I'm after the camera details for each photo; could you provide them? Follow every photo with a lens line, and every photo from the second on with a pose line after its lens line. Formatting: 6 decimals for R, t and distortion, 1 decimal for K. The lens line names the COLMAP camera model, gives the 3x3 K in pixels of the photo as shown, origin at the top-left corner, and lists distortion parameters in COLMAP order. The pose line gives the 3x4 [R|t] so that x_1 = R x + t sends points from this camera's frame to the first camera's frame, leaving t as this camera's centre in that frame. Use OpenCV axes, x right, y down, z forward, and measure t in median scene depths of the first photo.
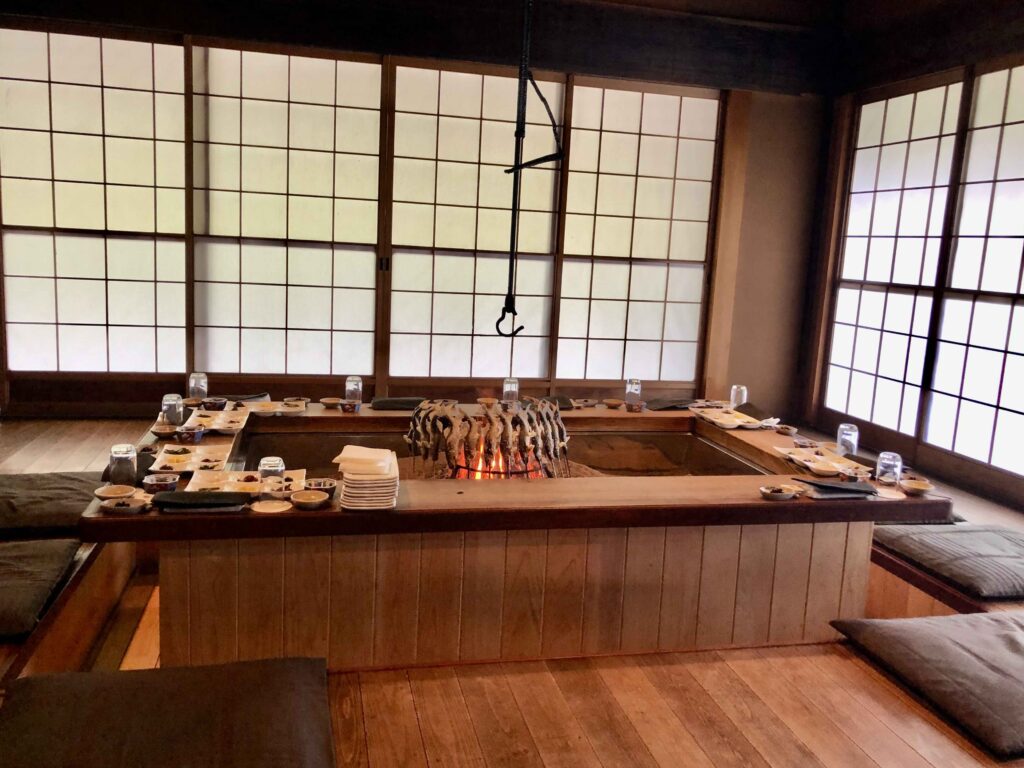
lens RADIAL K [[845.1, 0, 510.7], [0, 845.1, 367.3], [0, 0, 1]] dist [0.077151, -0.172426]
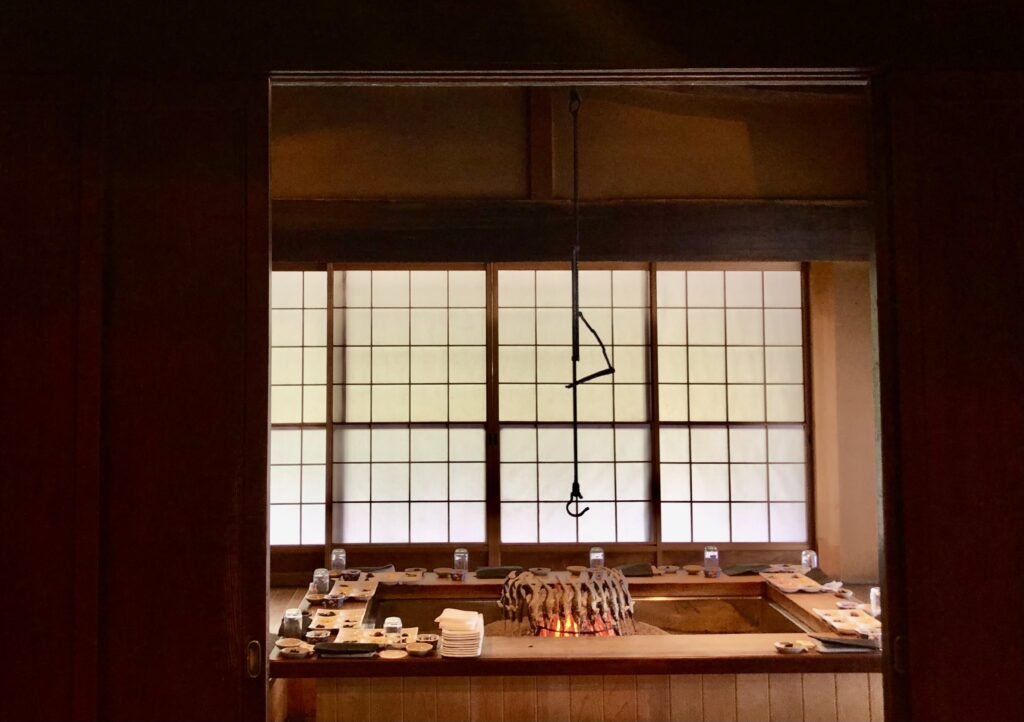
lens RADIAL K [[1189.8, 0, 485.0], [0, 1189.8, 251.2], [0, 0, 1]] dist [0.178690, -0.705194]
pose [[0.977320, -0.064117, -0.201827, 0.242091], [0.022490, 0.979099, -0.202137, -0.064558], [0.210569, 0.193014, 0.958335, -0.779037]]
